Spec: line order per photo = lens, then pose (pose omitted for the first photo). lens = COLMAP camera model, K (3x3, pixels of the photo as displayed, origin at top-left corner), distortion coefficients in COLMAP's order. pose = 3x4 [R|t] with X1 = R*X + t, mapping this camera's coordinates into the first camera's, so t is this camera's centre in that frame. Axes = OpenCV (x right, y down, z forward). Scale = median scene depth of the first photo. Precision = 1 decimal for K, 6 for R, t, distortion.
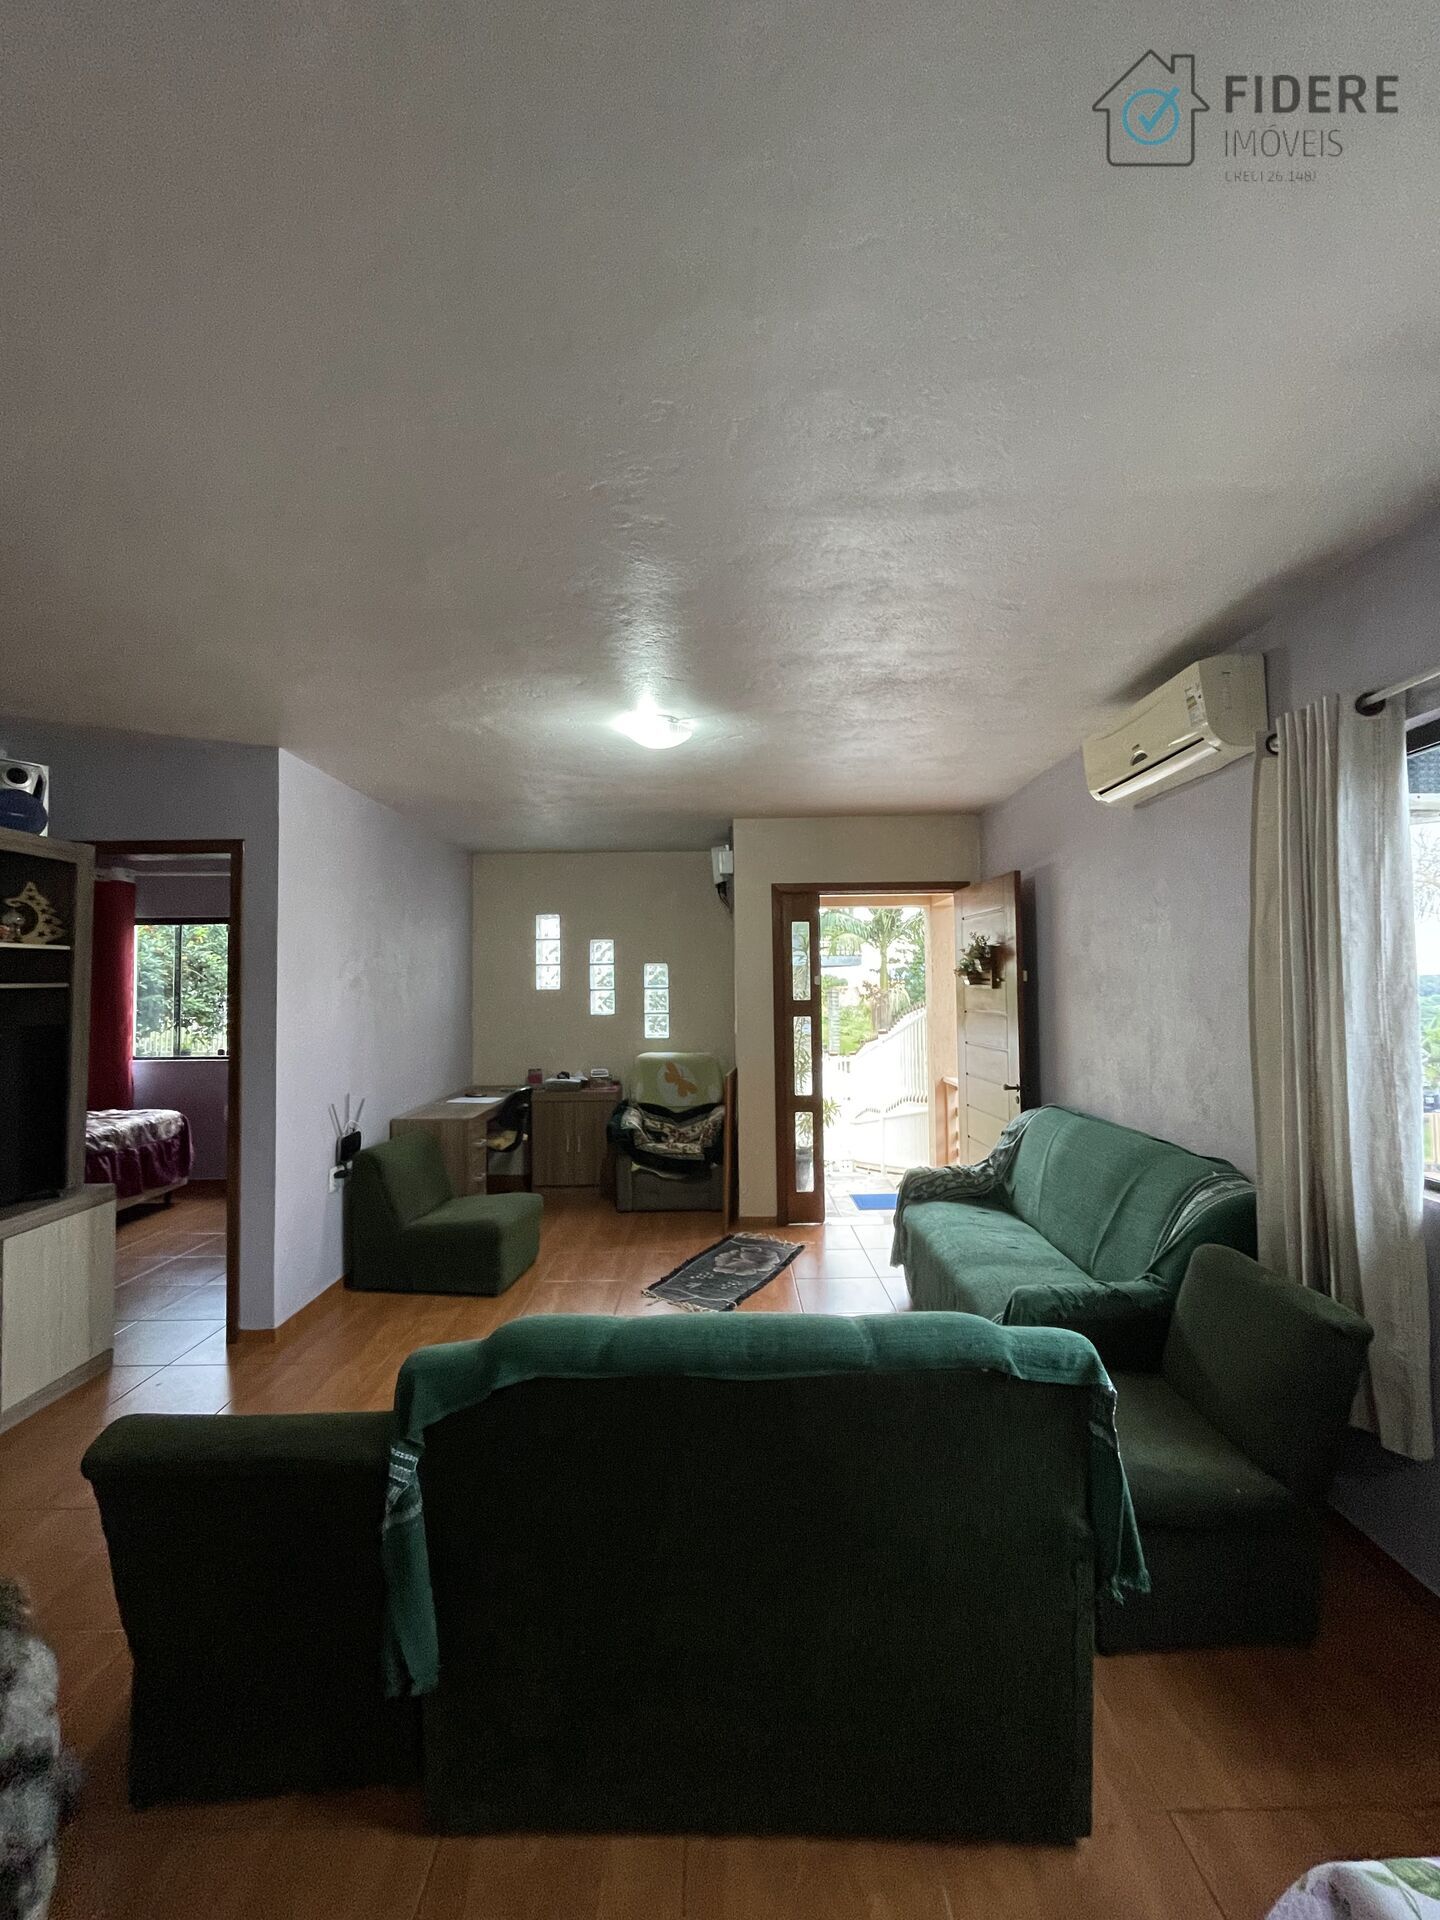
lens RADIAL K [[779.2, 0, 723.8], [0, 779.2, 966.7], [0, 0, 1]] dist [-0.003788, 0.000434]
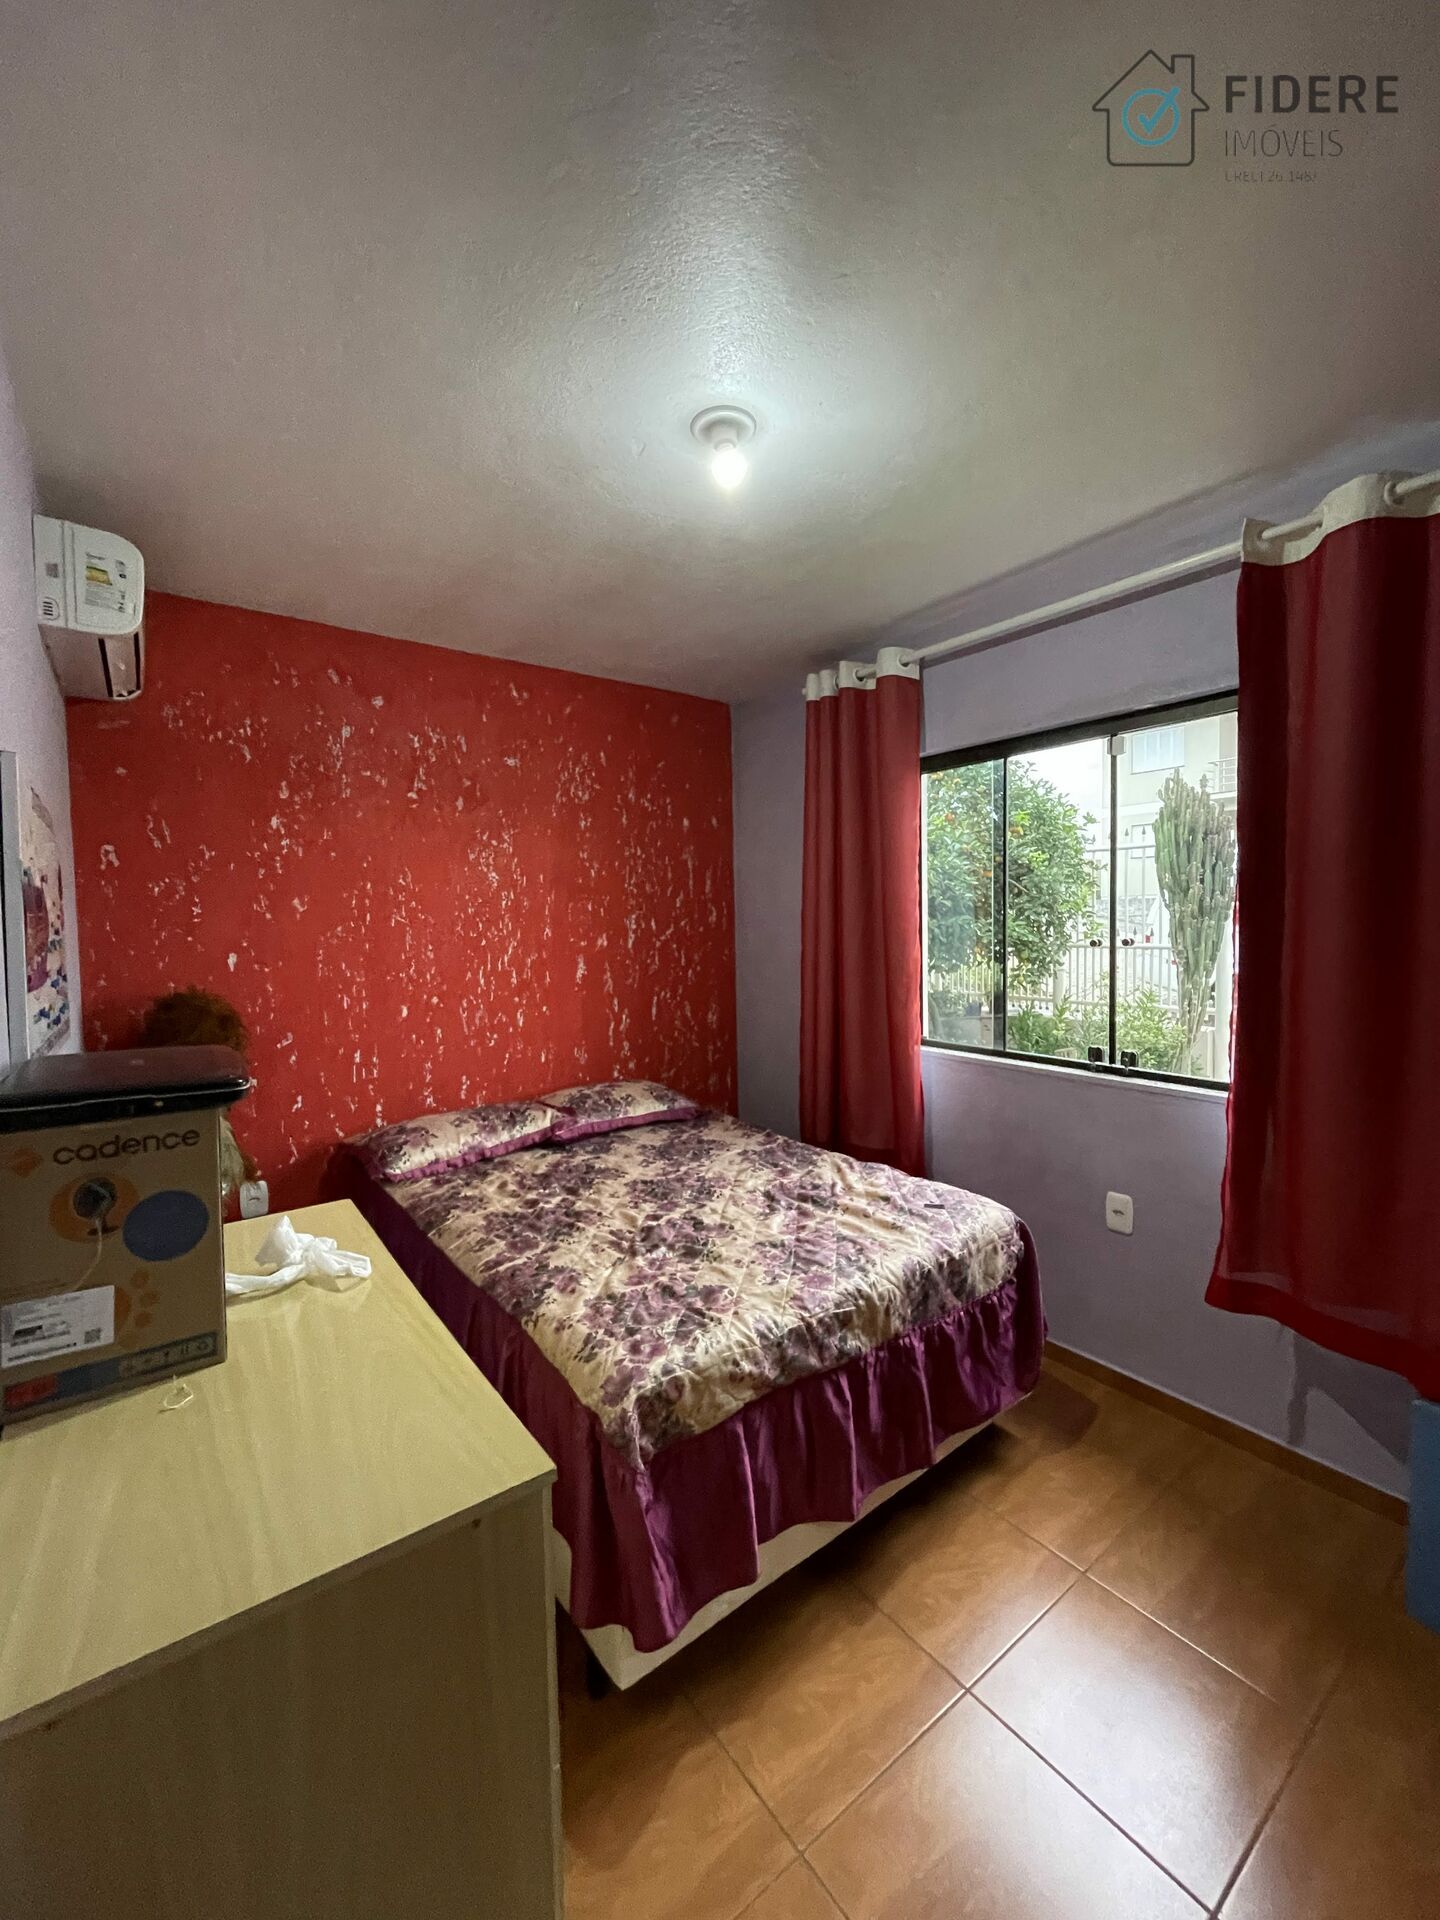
lens RADIAL K [[779.2, 0, 724.8], [0, 779.2, 951.4], [0, 0, 1]] dist [-0.003788, 0.000434]
pose [[0.597939, 0.030758, -0.800951, -0.437342], [0.036188, 0.997209, 0.065311, 0.021885], [0.800724, -0.068037, 0.595157, 0.604544]]
